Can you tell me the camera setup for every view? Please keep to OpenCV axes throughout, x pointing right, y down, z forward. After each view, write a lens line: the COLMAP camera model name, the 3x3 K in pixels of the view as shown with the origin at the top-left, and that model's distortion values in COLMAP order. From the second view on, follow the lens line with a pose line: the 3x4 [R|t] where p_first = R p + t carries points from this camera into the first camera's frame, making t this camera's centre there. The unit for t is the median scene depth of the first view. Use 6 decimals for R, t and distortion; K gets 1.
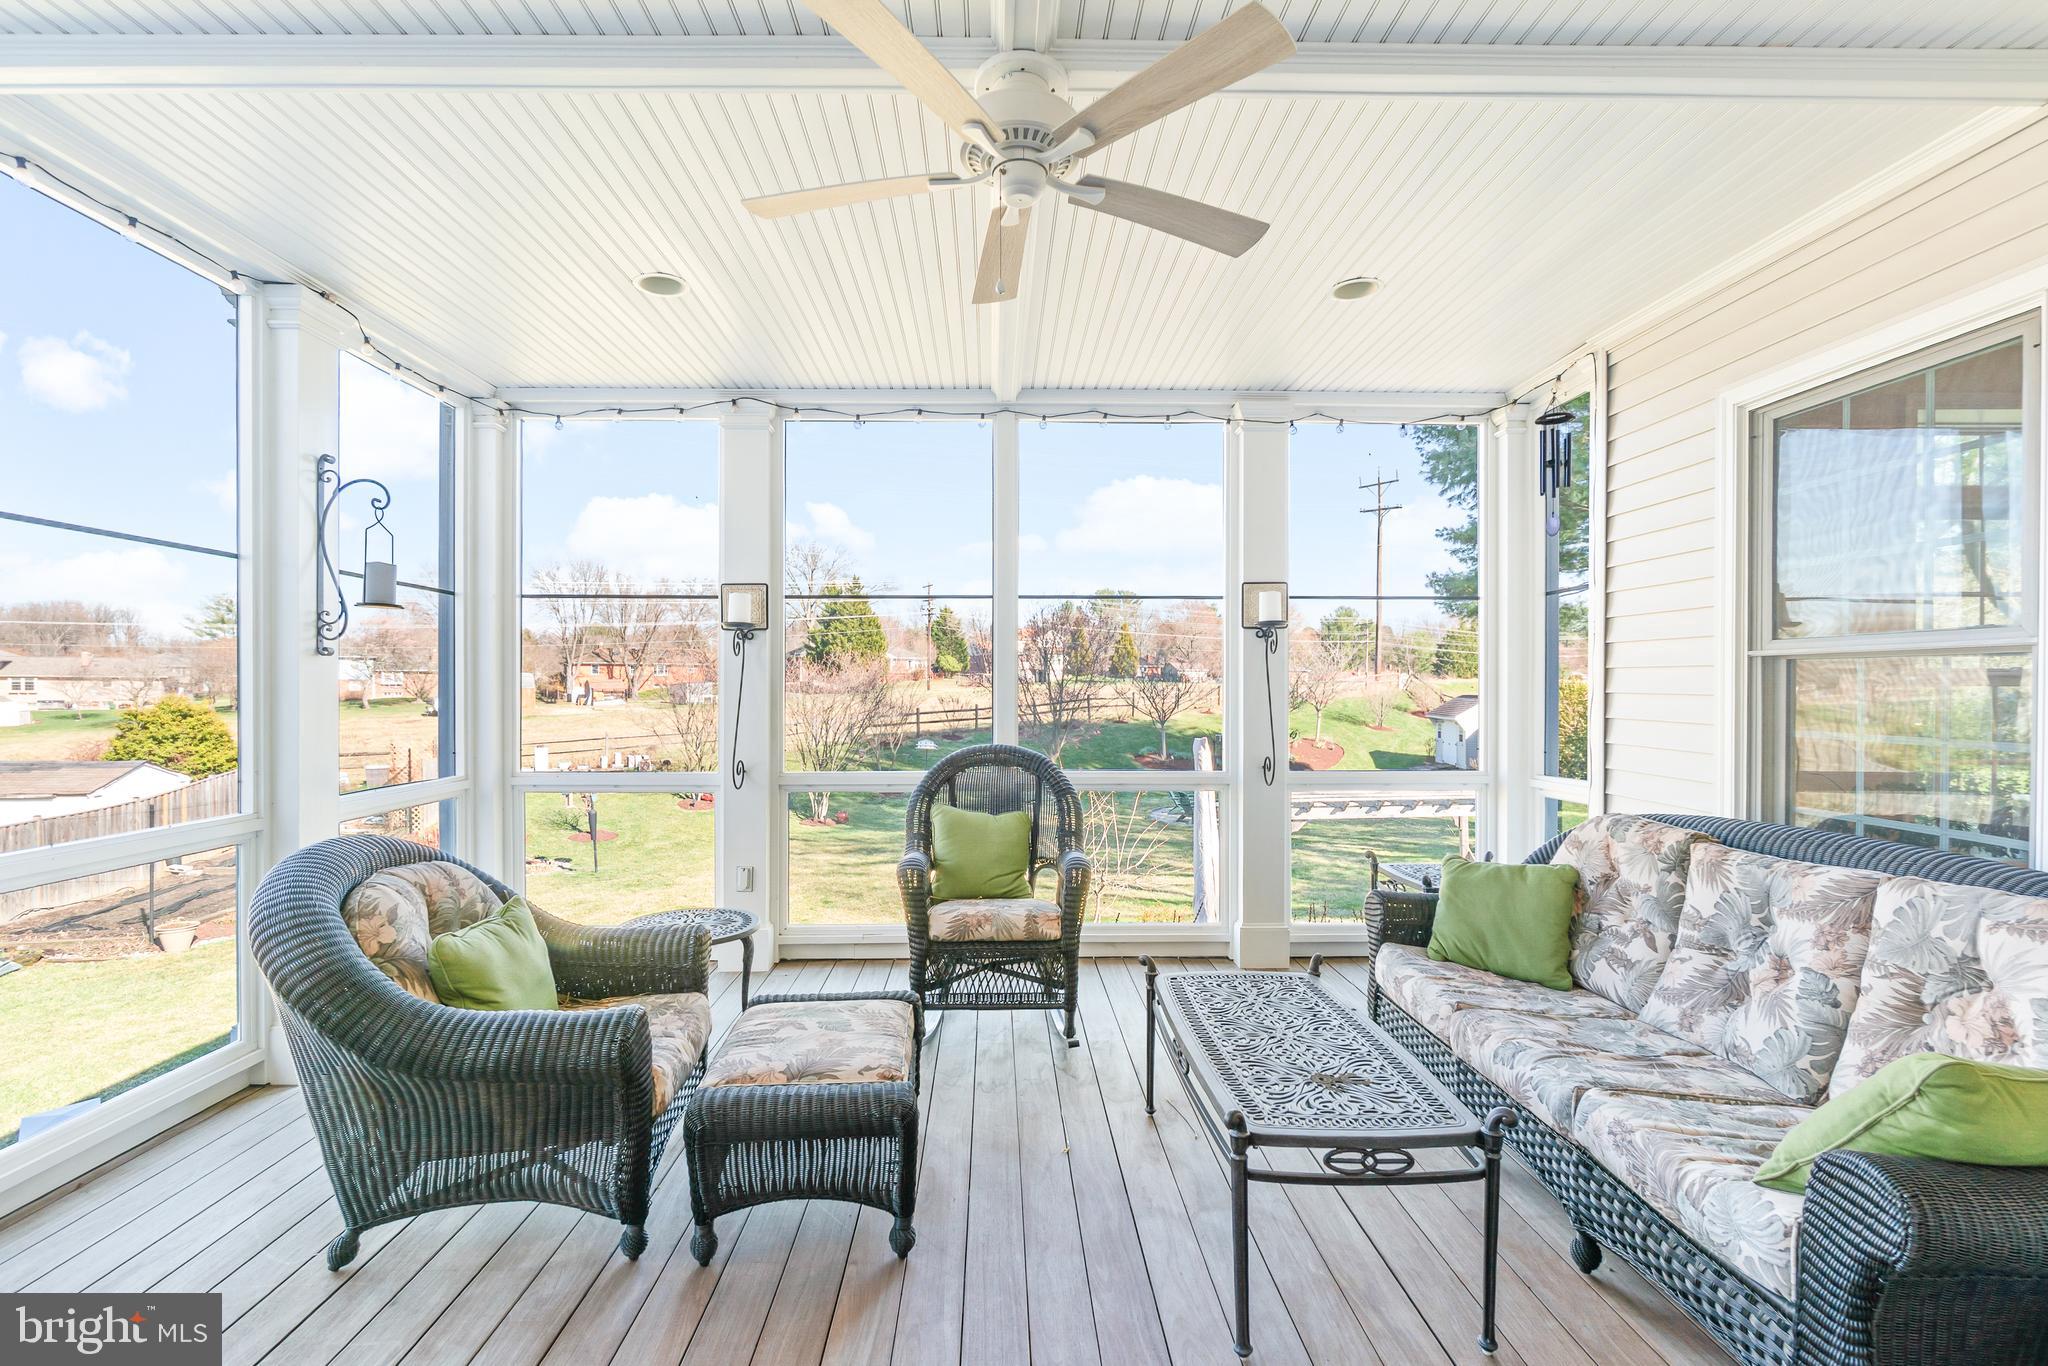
lens RADIAL K [[907.2, 0, 1002.5], [0, 907.2, 692.1], [0, 0, 1]] dist [-0.013268, 0.000342]
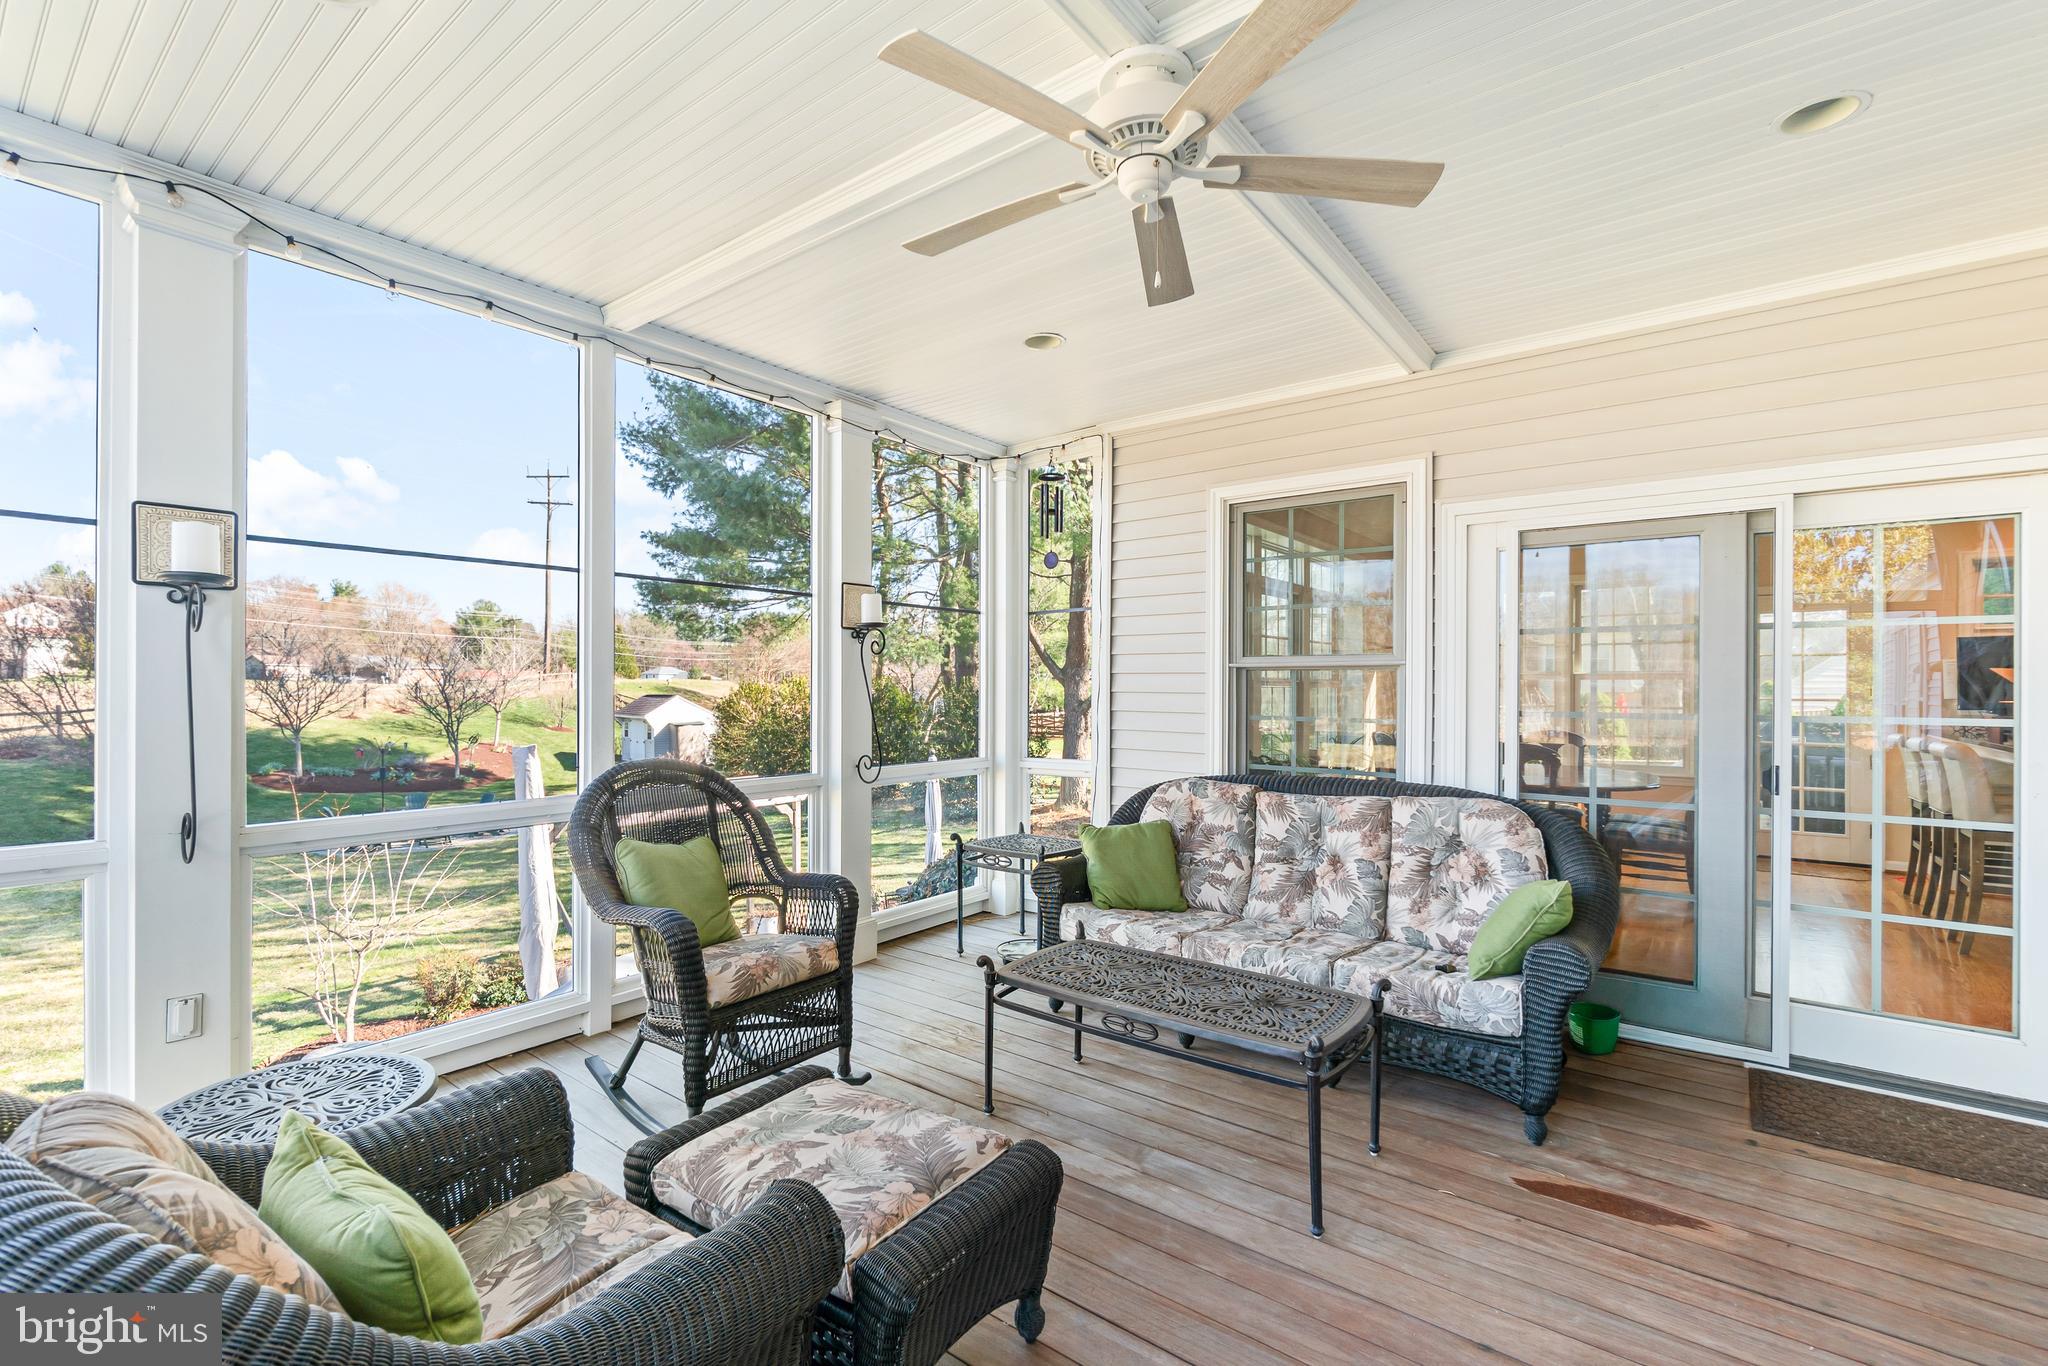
lens RADIAL K [[907.2, 0, 1006.6], [0, 907.2, 682.3], [0, 0, 1]] dist [-0.013268, 0.000342]
pose [[0.627069, 0.005483, 0.778944, -0.634325], [0.002369, 0.999957, -0.008946, -0.001612], [-0.778960, 0.007455, 0.627029, 0.369597]]
